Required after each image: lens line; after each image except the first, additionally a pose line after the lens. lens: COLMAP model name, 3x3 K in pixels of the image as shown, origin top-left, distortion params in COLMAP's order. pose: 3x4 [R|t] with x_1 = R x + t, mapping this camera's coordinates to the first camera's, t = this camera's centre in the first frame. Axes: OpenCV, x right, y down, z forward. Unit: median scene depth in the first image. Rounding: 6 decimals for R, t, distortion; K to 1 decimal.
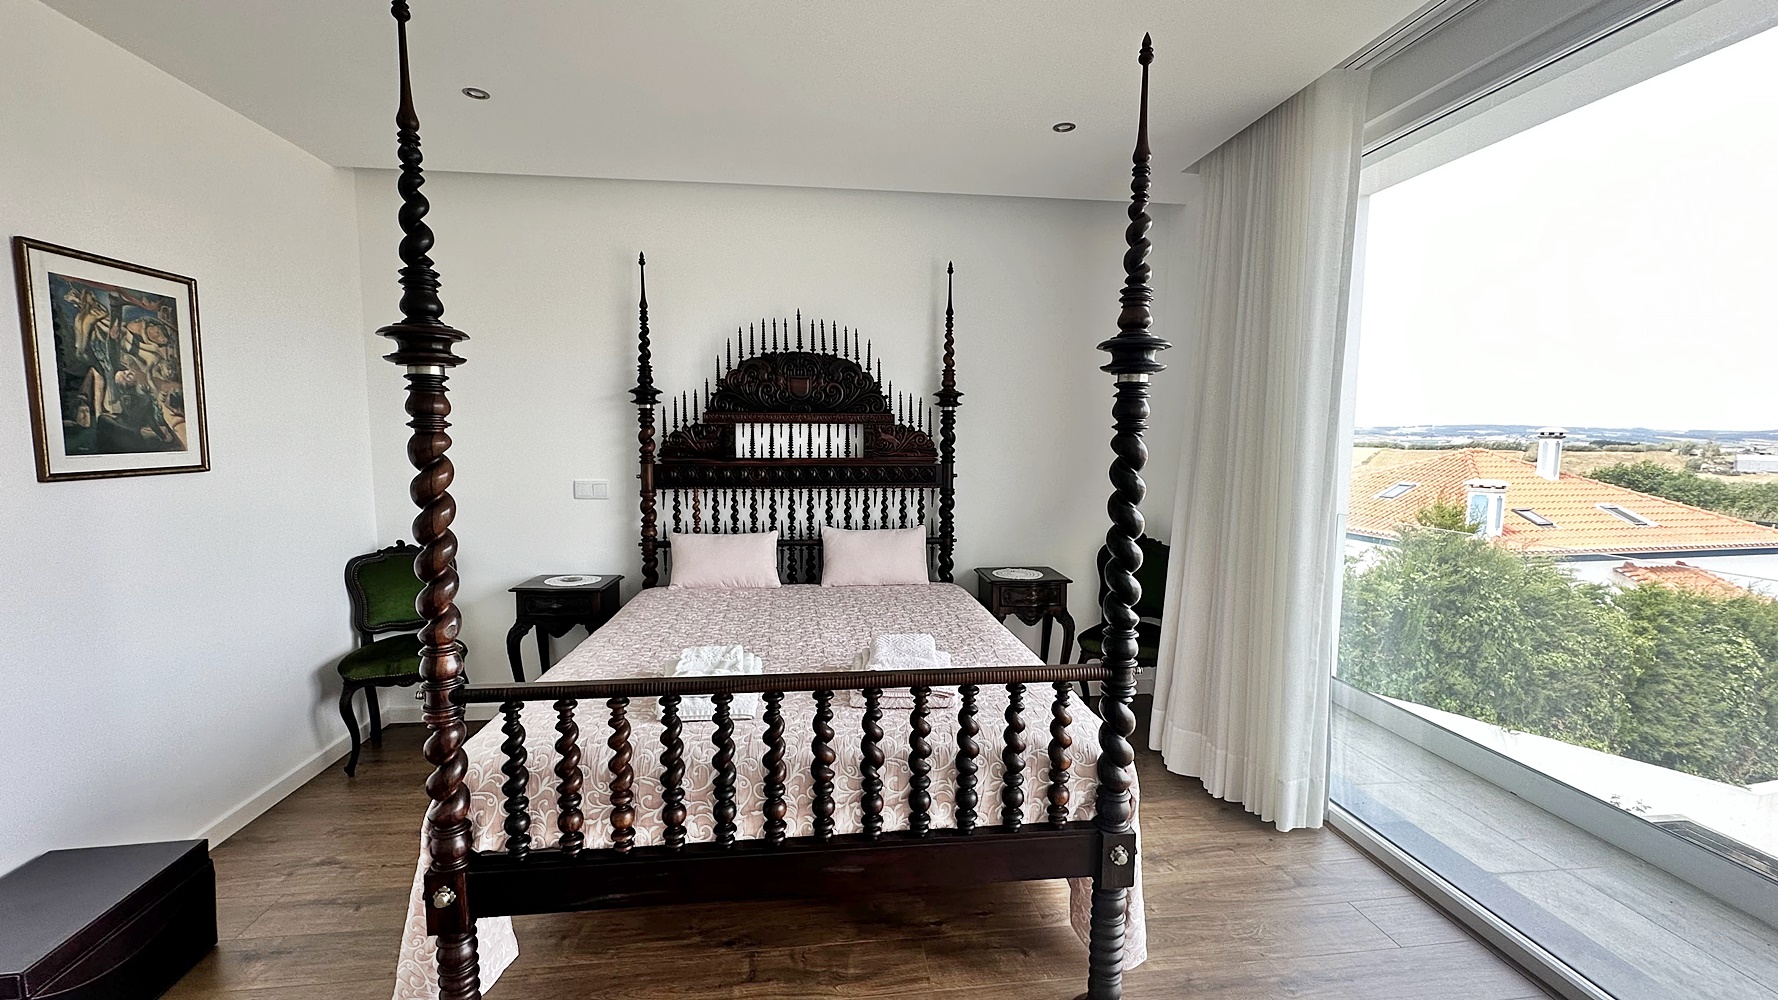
lens RADIAL K [[704.2, 0, 886.3], [0, 704.2, 503.7], [0, 0, 1]] dist [-0.002197, 0.000466]
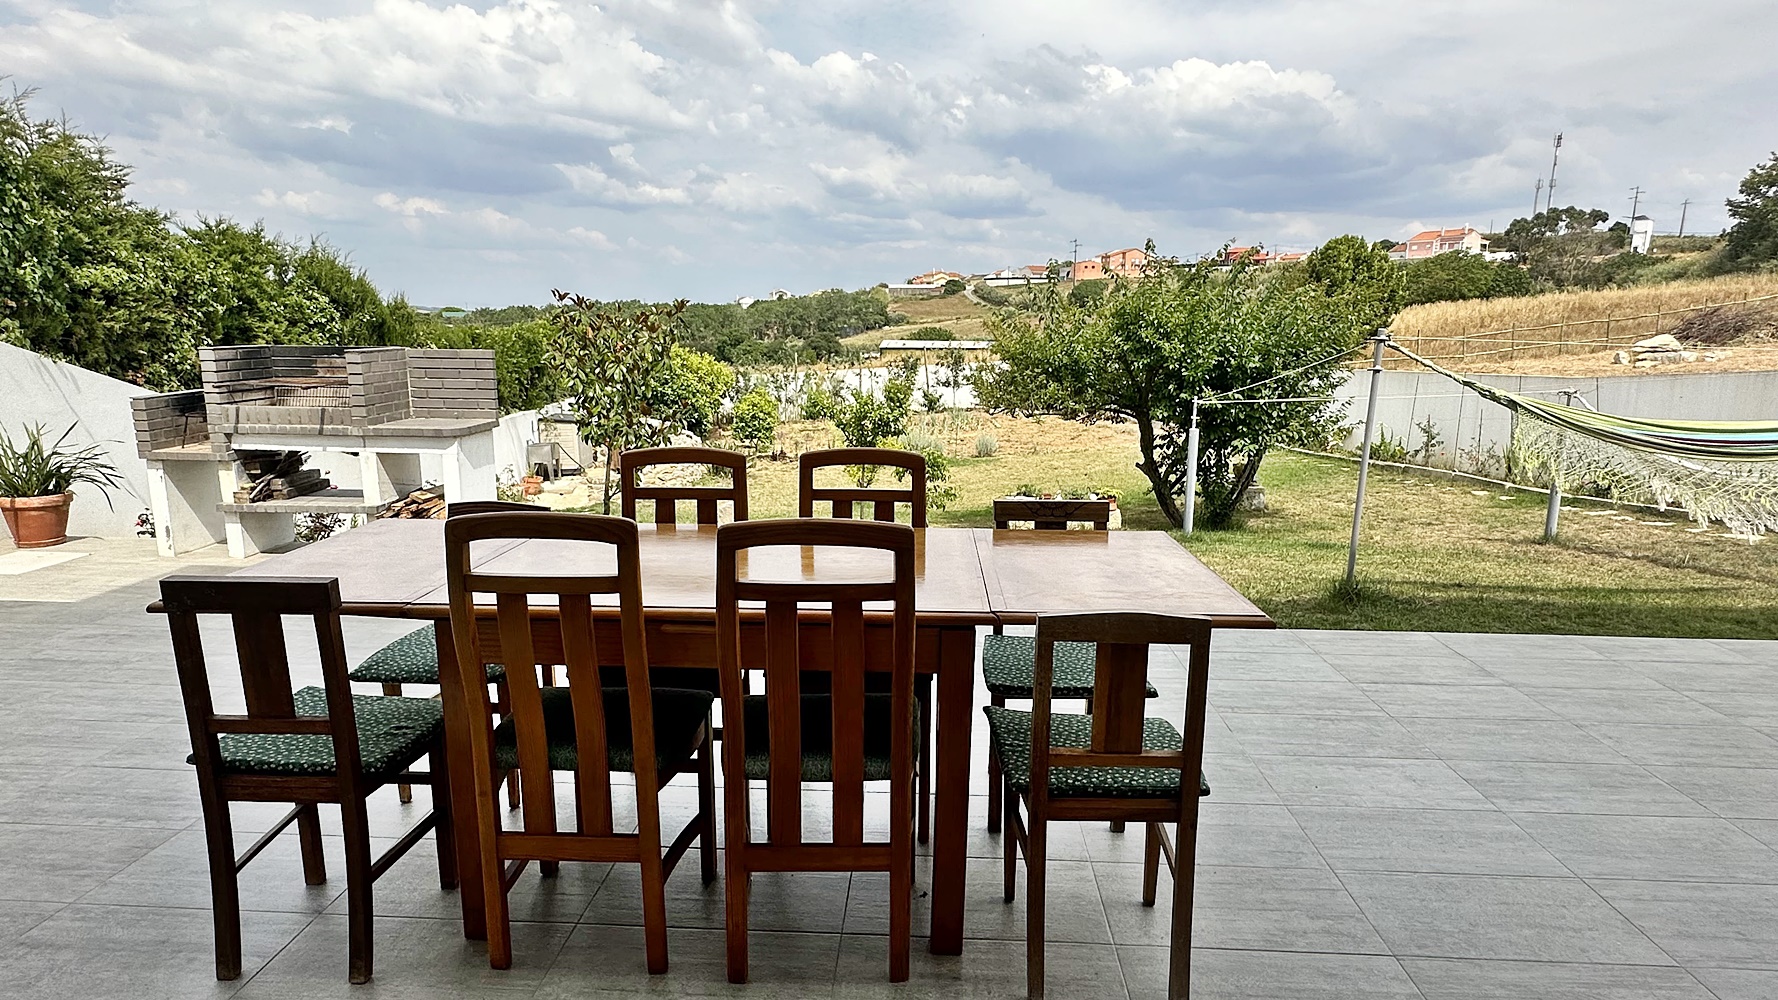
lens RADIAL K [[940.7, 0, 888.0], [0, 940.7, 510.3], [0, 0, 1]] dist [-0.001283, 0.001508]
pose [[0.161827, -0.193657, 0.967631, 0.136204], [0.093211, 0.979171, 0.180378, 0.310245], [-0.982407, 0.061004, 0.176507, 0.102742]]
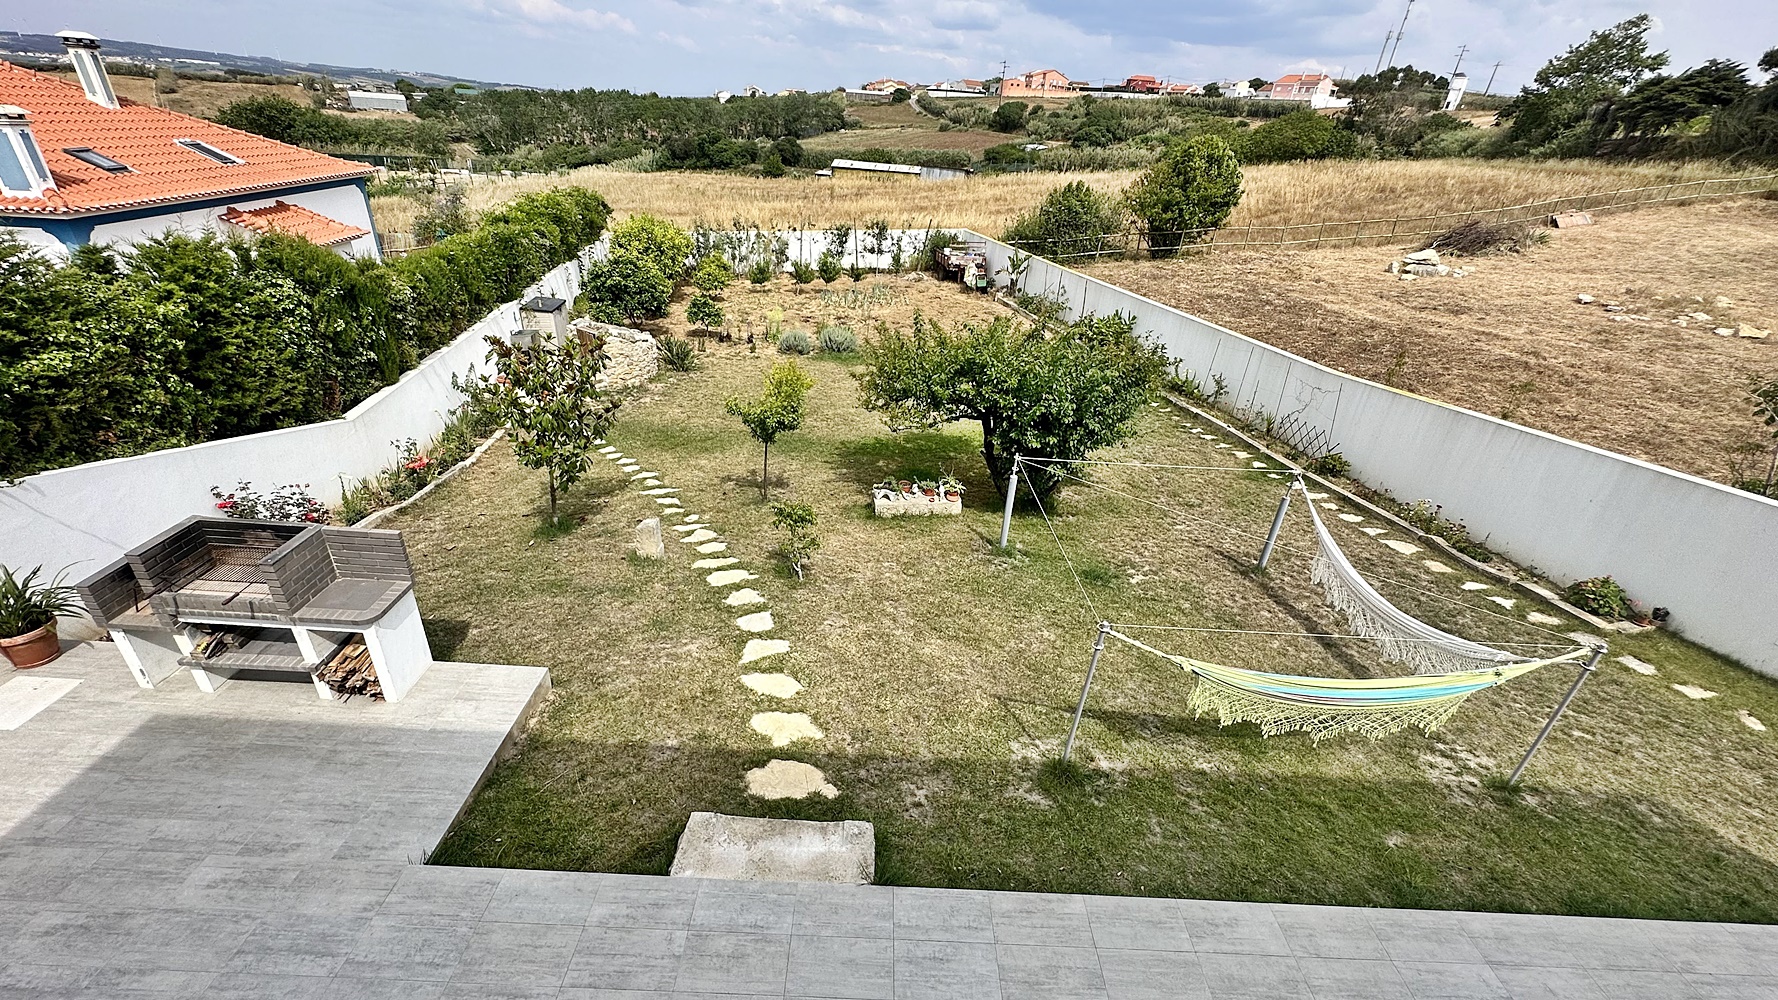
lens RADIAL K [[704.2, 0, 887.5], [0, 704.2, 495.4], [0, 0, 1]] dist [-0.002197, 0.000466]
pose [[0.113478, -0.469470, 0.875626, 0.291782], [0.032811, 0.882609, 0.468962, 0.021618], [-0.992999, -0.024487, 0.115561, 0.019096]]
